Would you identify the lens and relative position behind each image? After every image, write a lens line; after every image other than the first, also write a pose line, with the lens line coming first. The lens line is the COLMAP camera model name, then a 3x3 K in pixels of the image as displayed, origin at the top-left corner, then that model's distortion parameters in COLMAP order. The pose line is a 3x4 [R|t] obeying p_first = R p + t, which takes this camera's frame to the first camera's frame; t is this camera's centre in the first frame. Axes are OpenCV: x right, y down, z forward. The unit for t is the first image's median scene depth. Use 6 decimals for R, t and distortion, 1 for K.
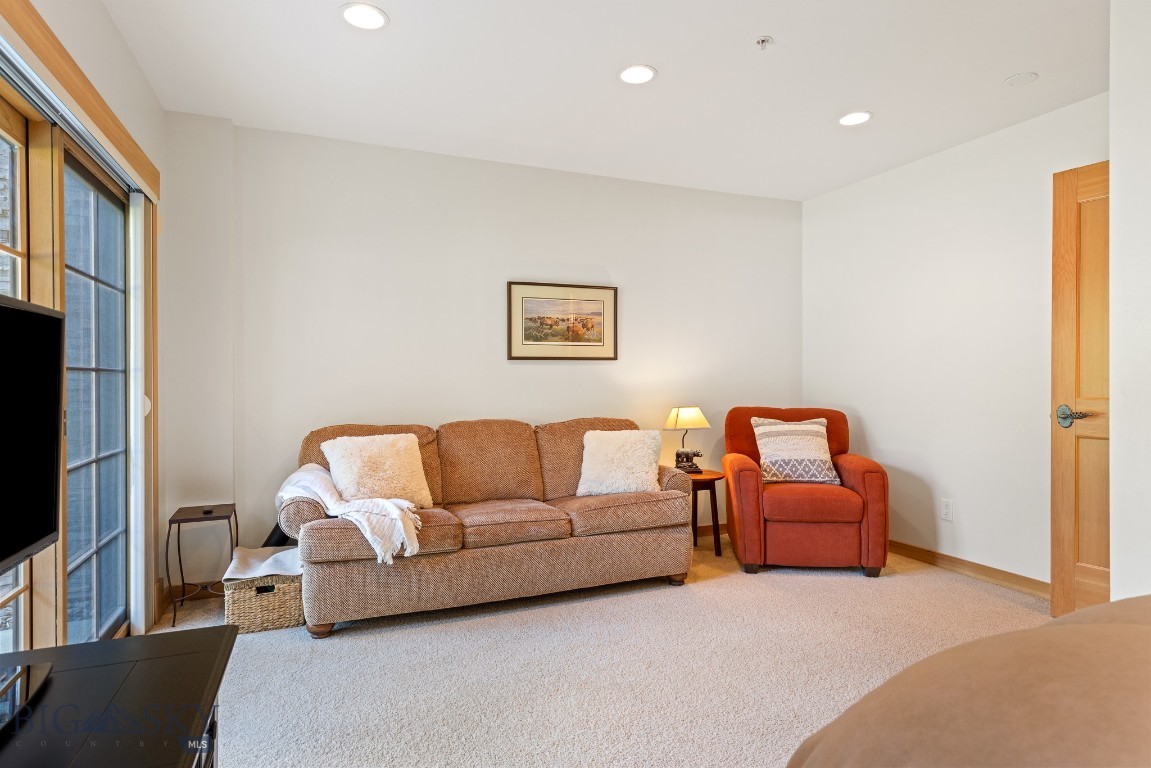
lens RADIAL K [[643.9, 0, 578.4], [0, 643.9, 383.7], [0, 0, 1]] dist [0.002524, -0.001572]
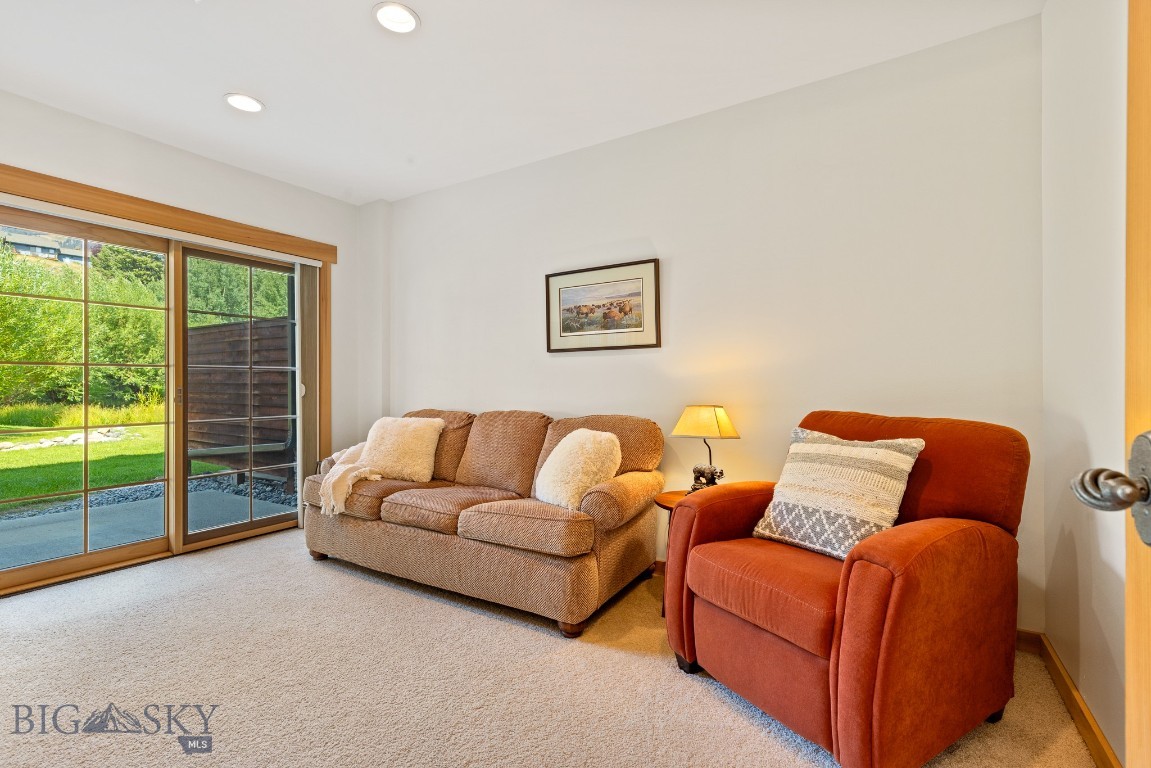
lens RADIAL K [[523.9, 0, 572.3], [0, 523.9, 380.8], [0, 0, 1]] dist [0.005396, -0.000400]
pose [[0.570401, -0.004681, -0.821353, 0.567843], [-0.006265, 0.999930, -0.010050, 0.014298], [0.821343, 0.010878, 0.570331, 0.550527]]
